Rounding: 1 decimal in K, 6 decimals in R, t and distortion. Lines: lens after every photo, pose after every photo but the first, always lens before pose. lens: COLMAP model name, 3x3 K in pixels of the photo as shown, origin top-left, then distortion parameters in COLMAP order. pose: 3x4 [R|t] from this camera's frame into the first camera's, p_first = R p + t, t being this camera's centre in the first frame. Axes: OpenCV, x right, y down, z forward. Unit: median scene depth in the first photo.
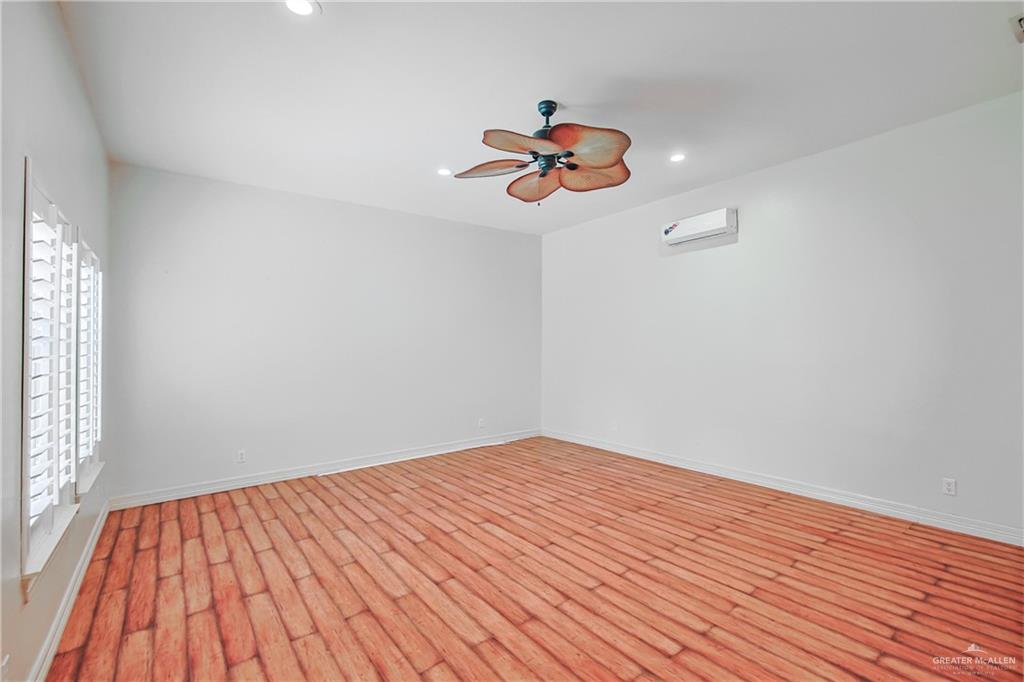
lens RADIAL K [[439.5, 0, 512.0], [0, 439.5, 341.1], [0, 0, 1]] dist [-0.000012, 0.000075]
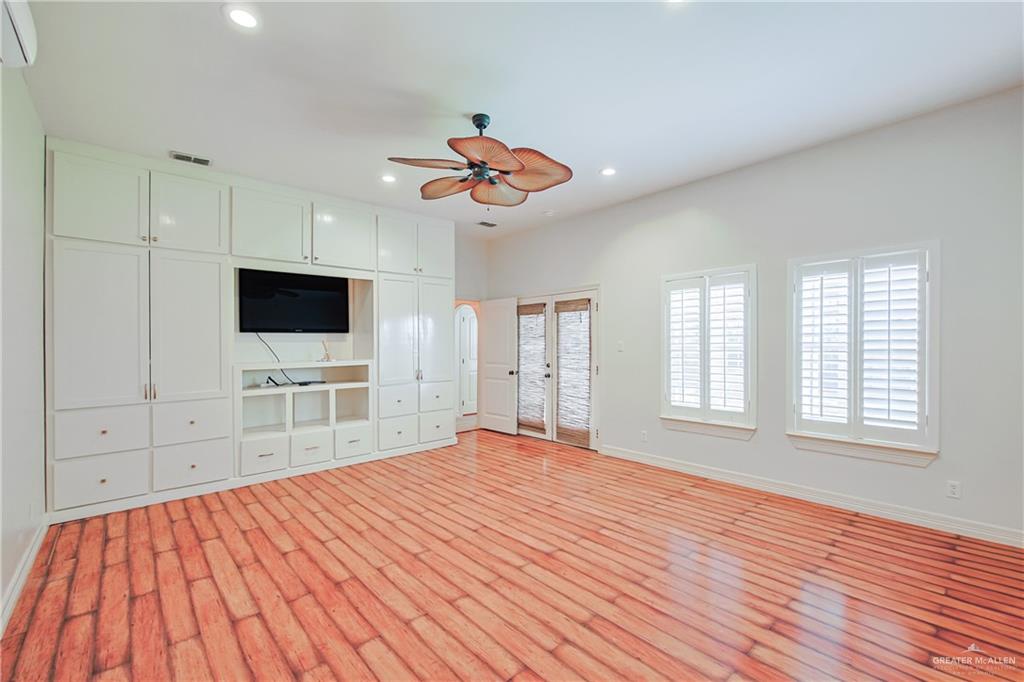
lens RADIAL K [[439.5, 0, 508.6], [0, 439.5, 343.5], [0, 0, 1]] dist [-0.000012, 0.000075]
pose [[-0.994585, 0.025693, -0.100698, 0.103429], [0.026774, 0.999597, -0.009398, 0.021123], [0.100416, -0.012044, -0.994873, 2.024174]]
